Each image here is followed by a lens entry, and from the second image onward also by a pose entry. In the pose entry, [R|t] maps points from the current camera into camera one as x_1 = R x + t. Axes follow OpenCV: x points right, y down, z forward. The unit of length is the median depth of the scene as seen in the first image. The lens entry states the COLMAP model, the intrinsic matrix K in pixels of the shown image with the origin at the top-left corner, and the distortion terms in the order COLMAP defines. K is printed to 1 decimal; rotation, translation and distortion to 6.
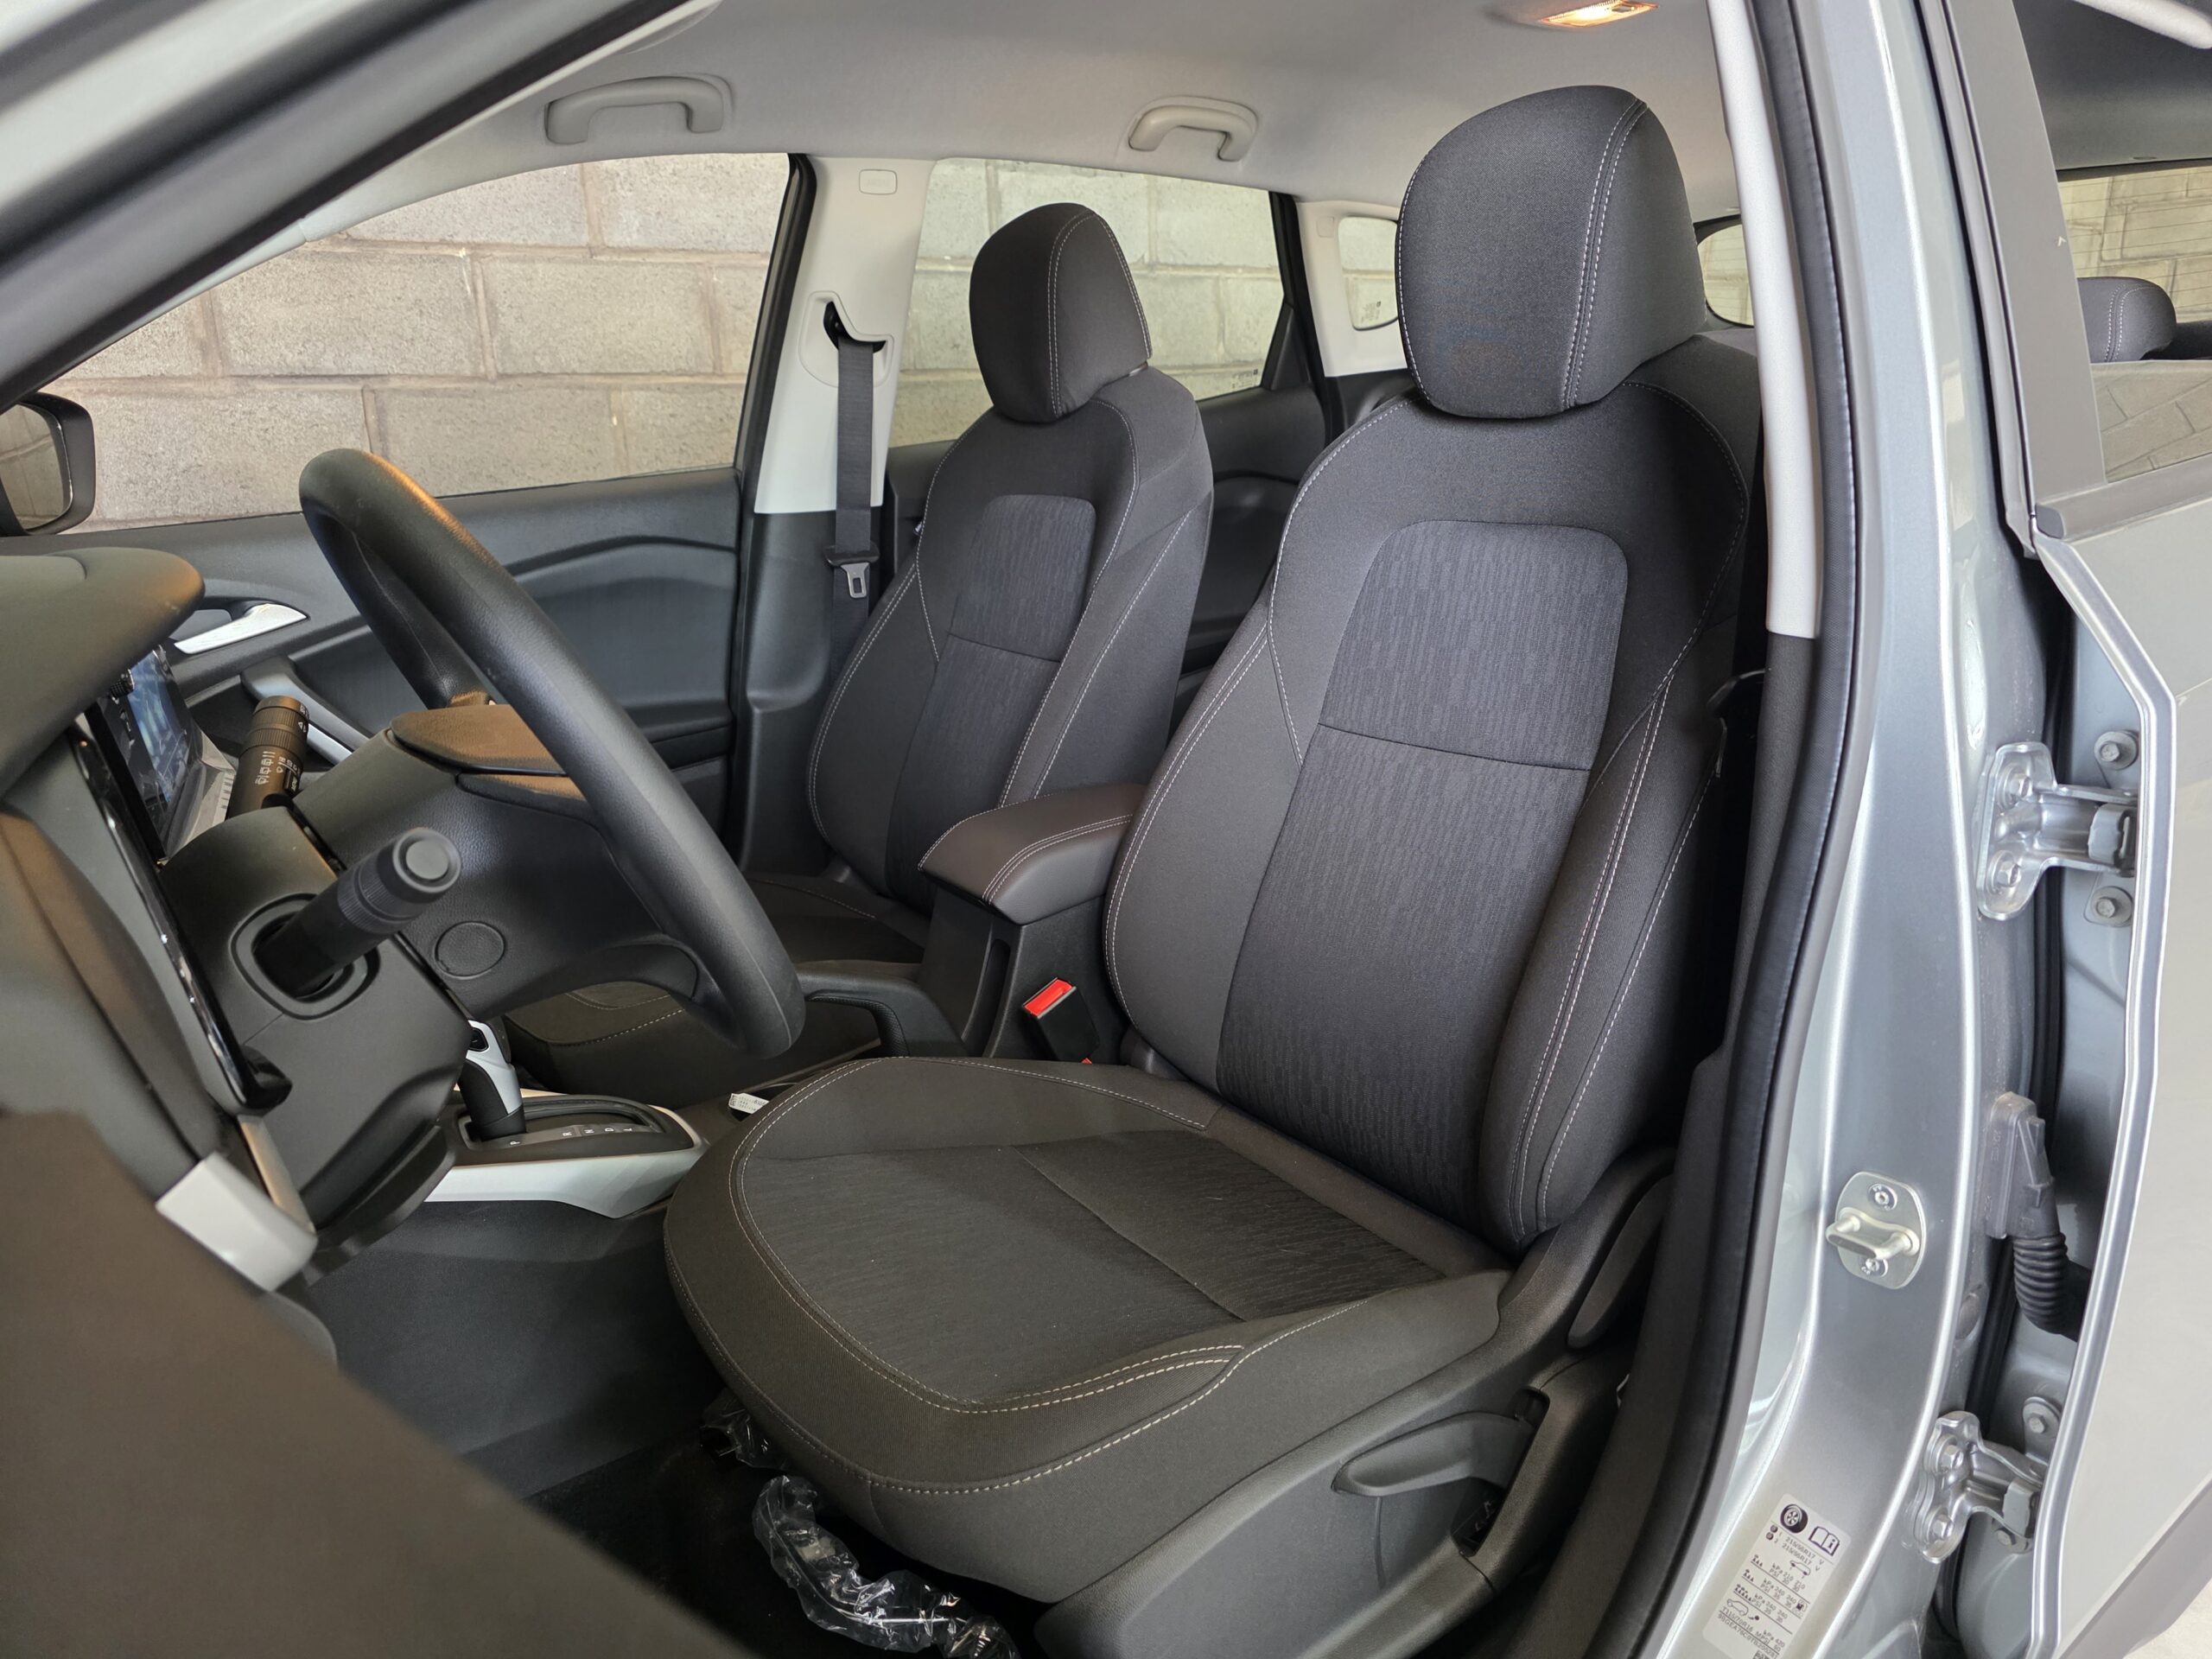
lens RADIAL K [[1502.8, 0, 1093.9], [0, 1502.8, 831.9], [0, 0, 1]] dist [0.052508, -0.052133]
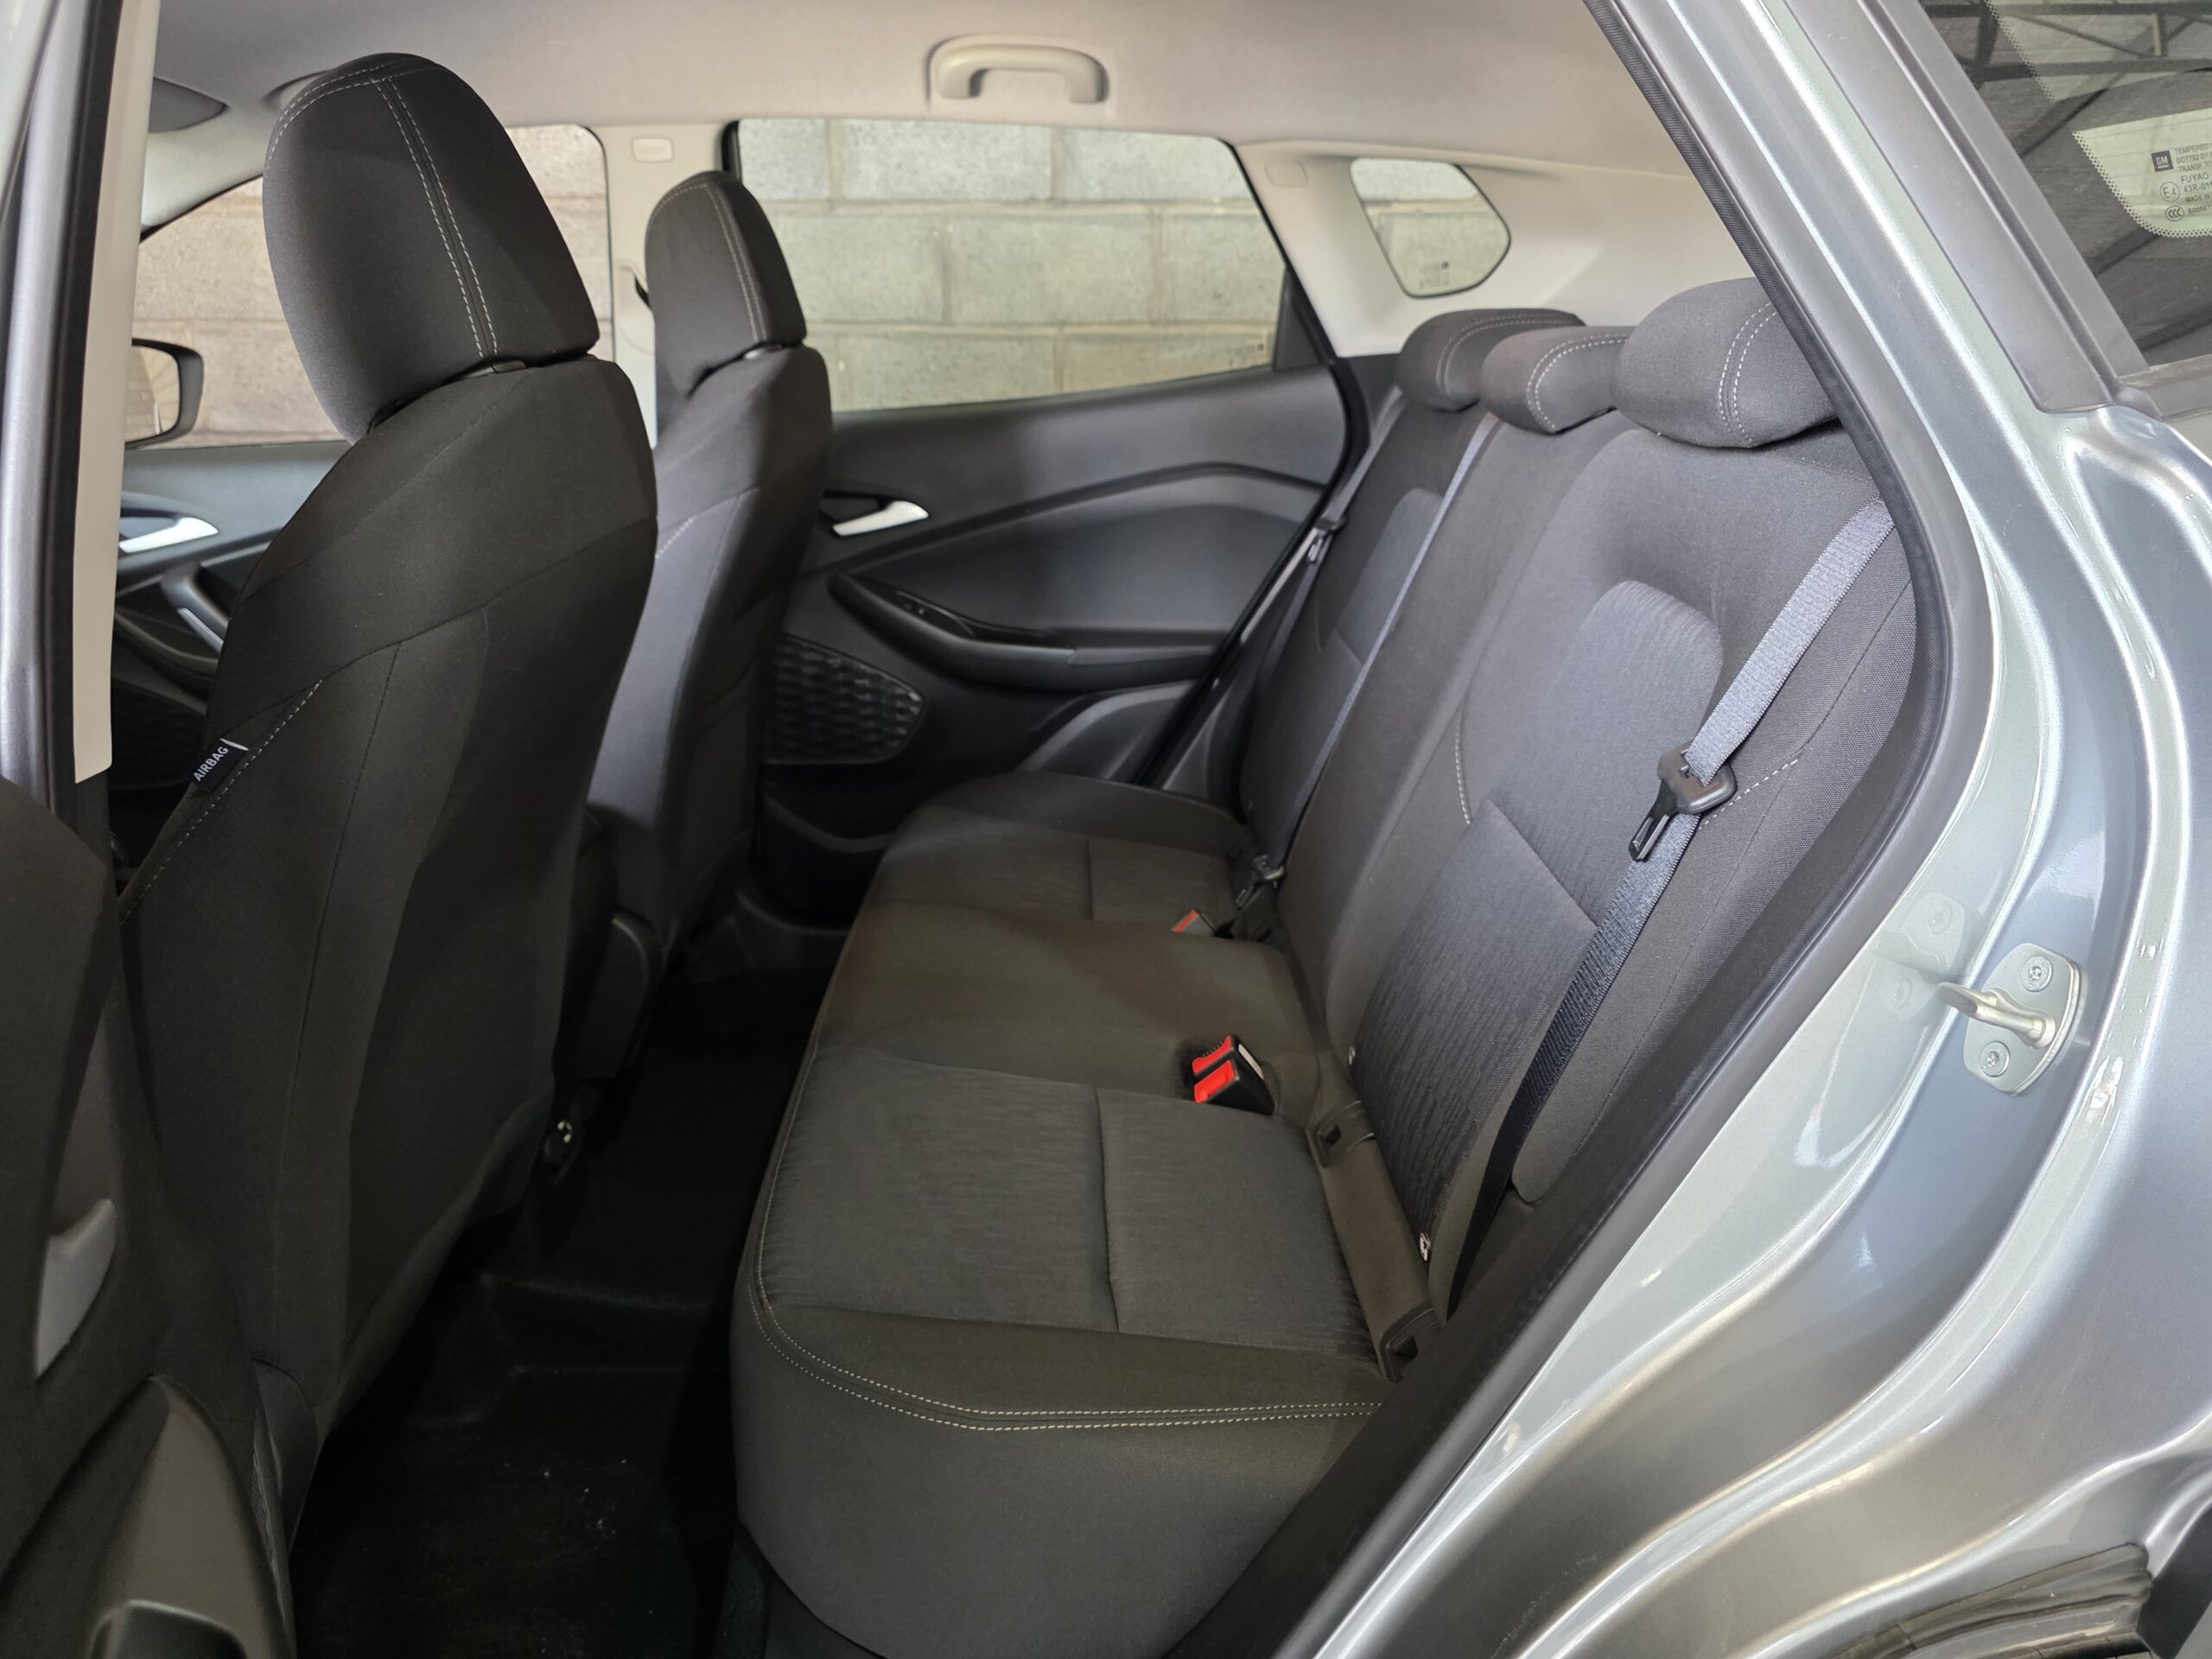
lens RADIAL K [[1502.8, 0, 1105.5], [0, 1502.8, 839.0], [0, 0, 1]] dist [0.052508, -0.052133]
pose [[0.824562, 0.210483, -0.525161, 0.457455], [-0.178975, 0.977594, 0.110806, -0.095525], [0.536717, 0.002625, 0.843758, 0.198868]]
